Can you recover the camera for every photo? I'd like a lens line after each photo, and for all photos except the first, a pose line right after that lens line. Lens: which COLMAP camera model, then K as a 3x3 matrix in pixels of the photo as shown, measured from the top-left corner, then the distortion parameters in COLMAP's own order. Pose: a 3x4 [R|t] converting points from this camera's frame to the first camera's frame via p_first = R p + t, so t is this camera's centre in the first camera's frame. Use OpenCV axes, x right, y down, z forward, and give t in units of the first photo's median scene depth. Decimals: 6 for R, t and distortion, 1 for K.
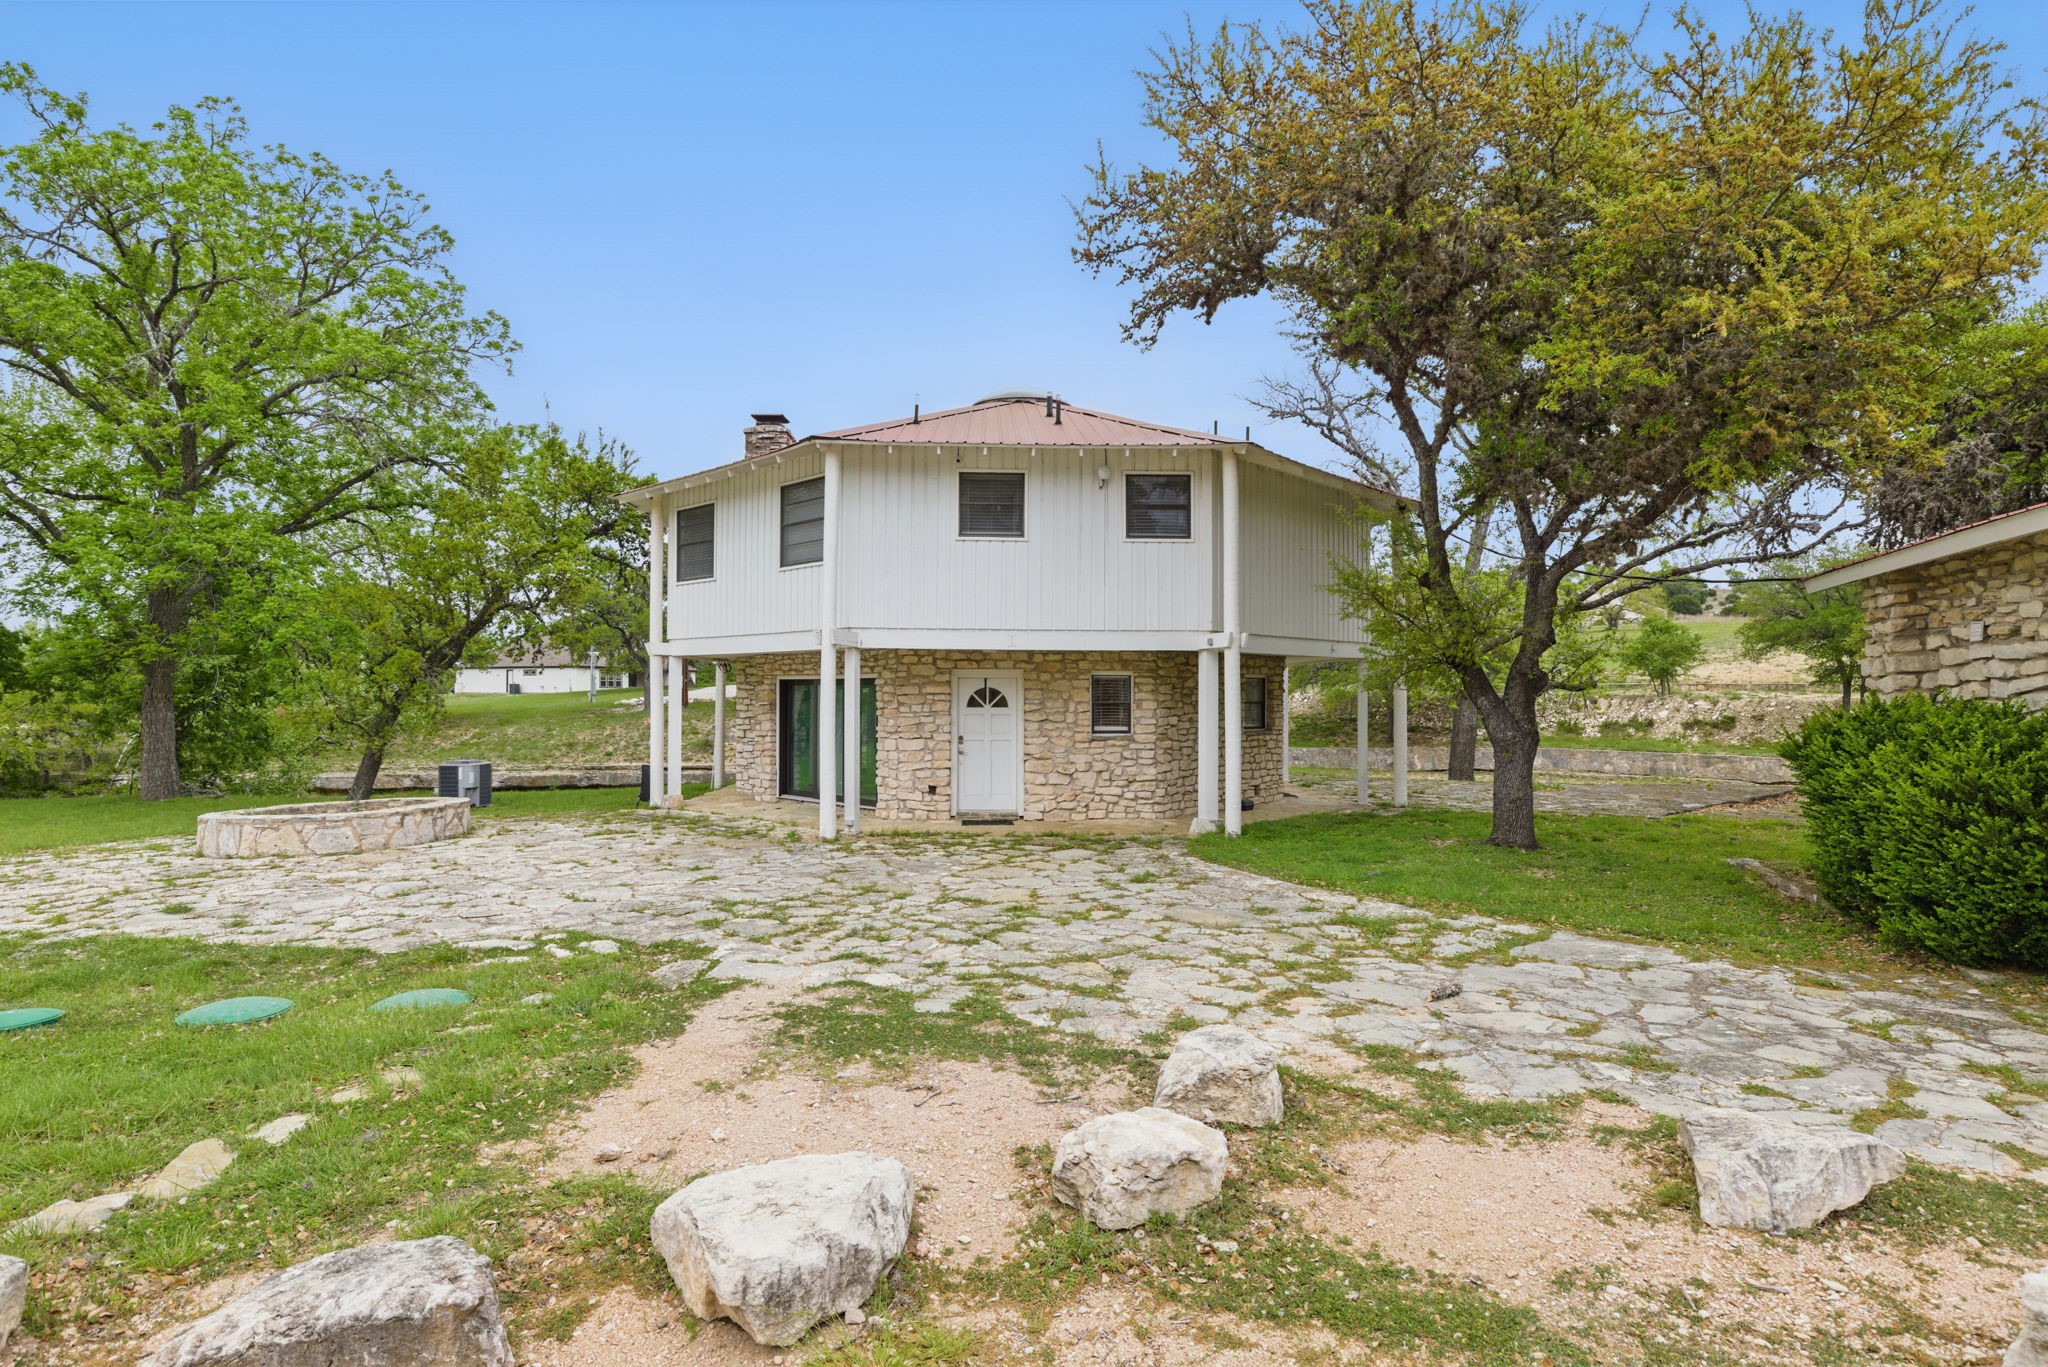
lens RADIAL K [[981.4, 0, 1050.2], [0, 981.4, 674.7], [0, 0, 1]] dist [-0.020304, 0.015354]
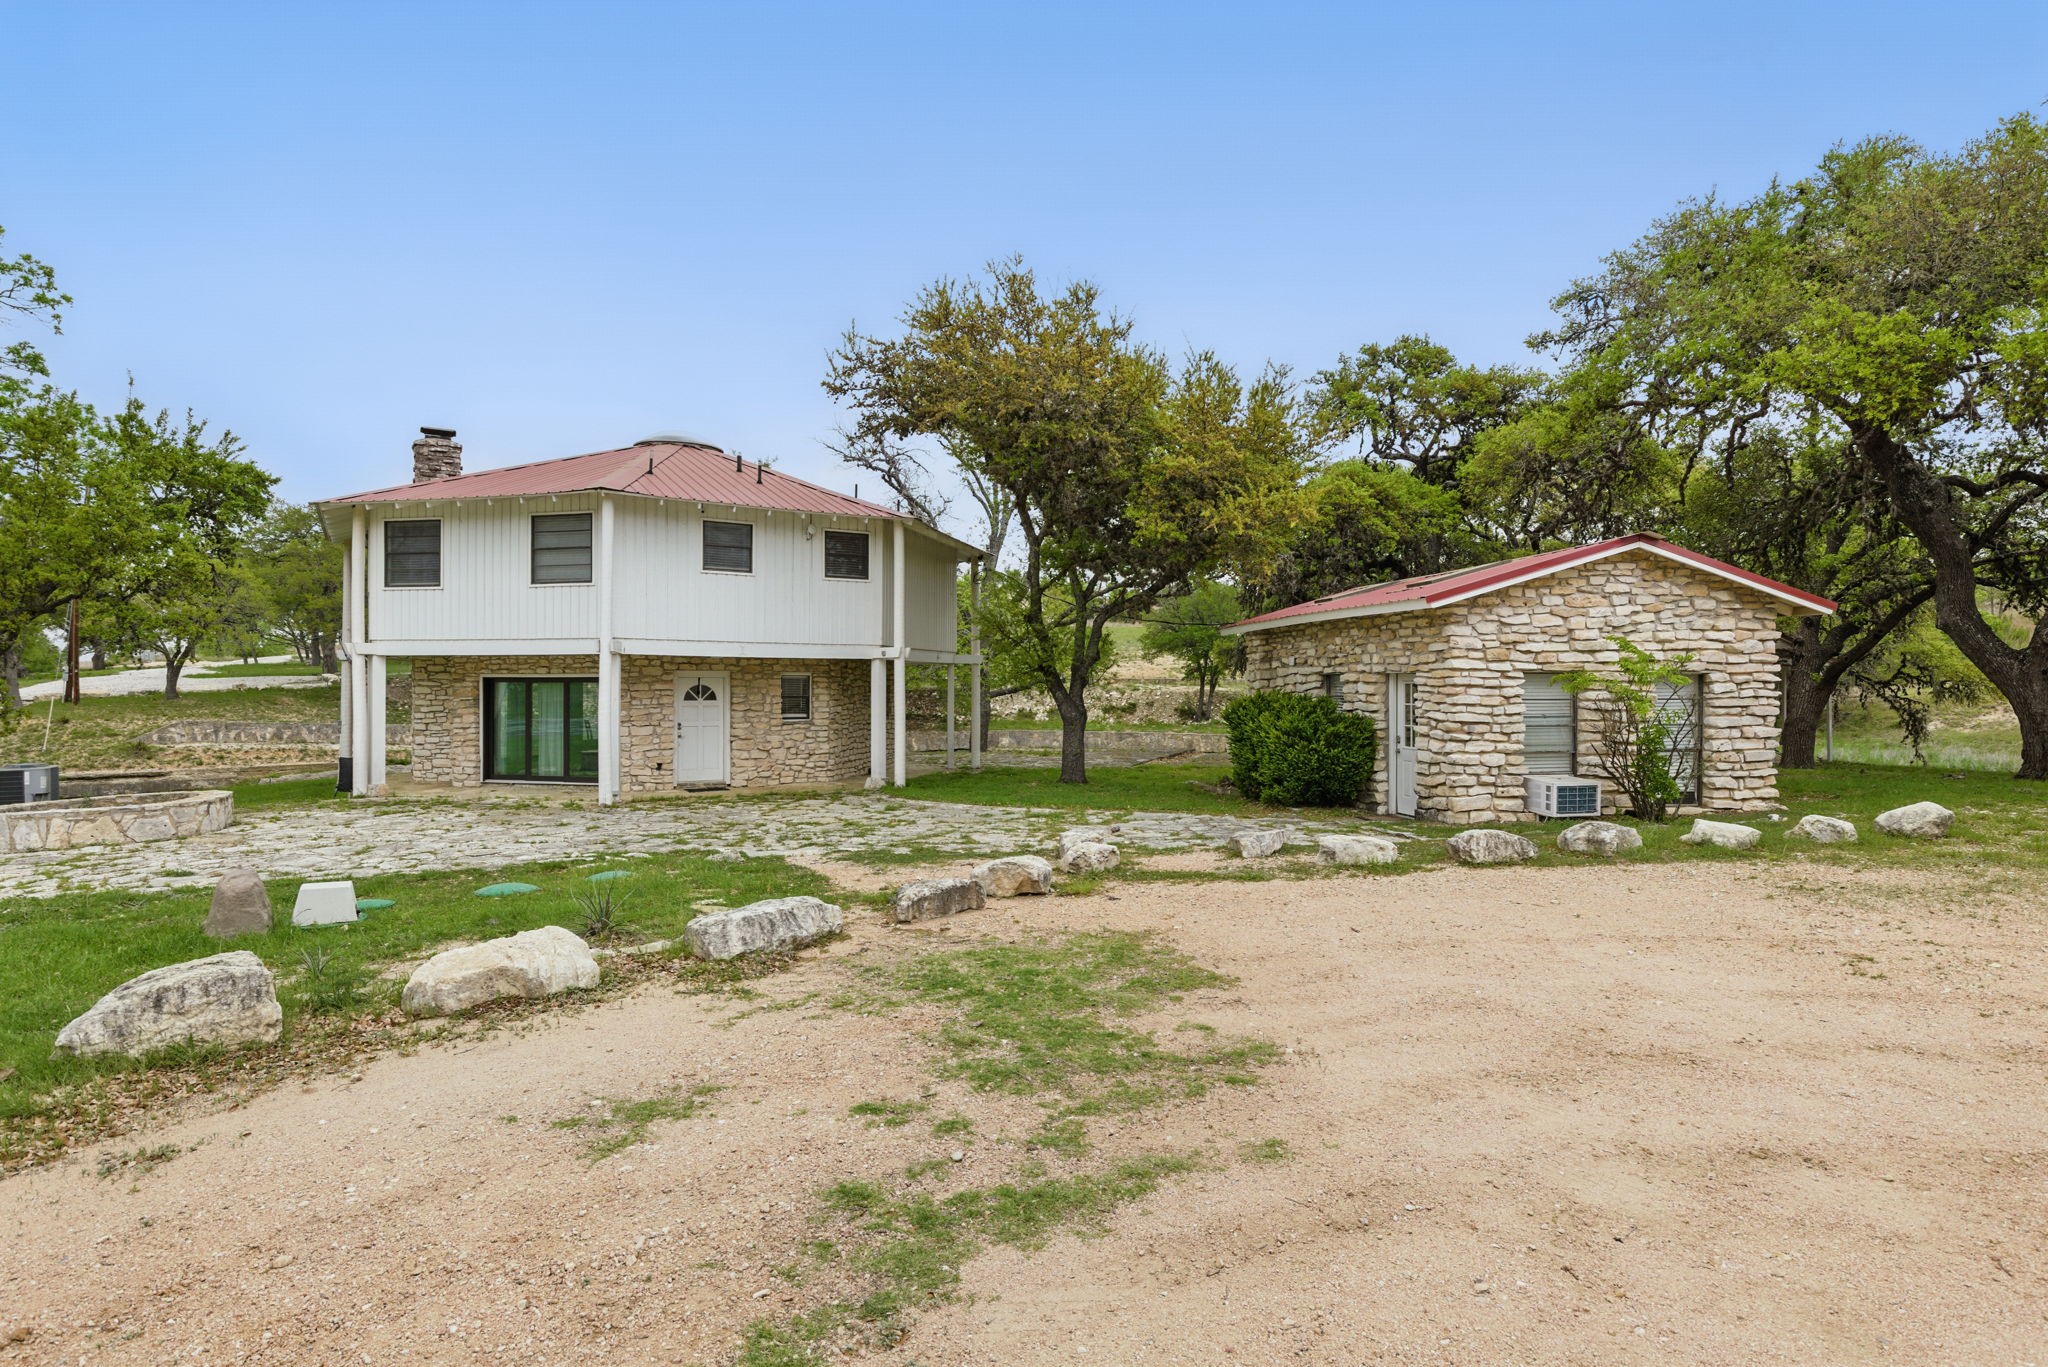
lens RADIAL K [[903.9, 0, 1019.4], [0, 903.9, 682.9], [0, 0, 1]] dist [-0.010269, 0.000244]
pose [[0.882614, 0.000894, 0.470097, -0.262718], [-0.008382, 0.999869, 0.013836, -0.009809], [-0.470024, -0.016152, 0.882506, -0.240889]]
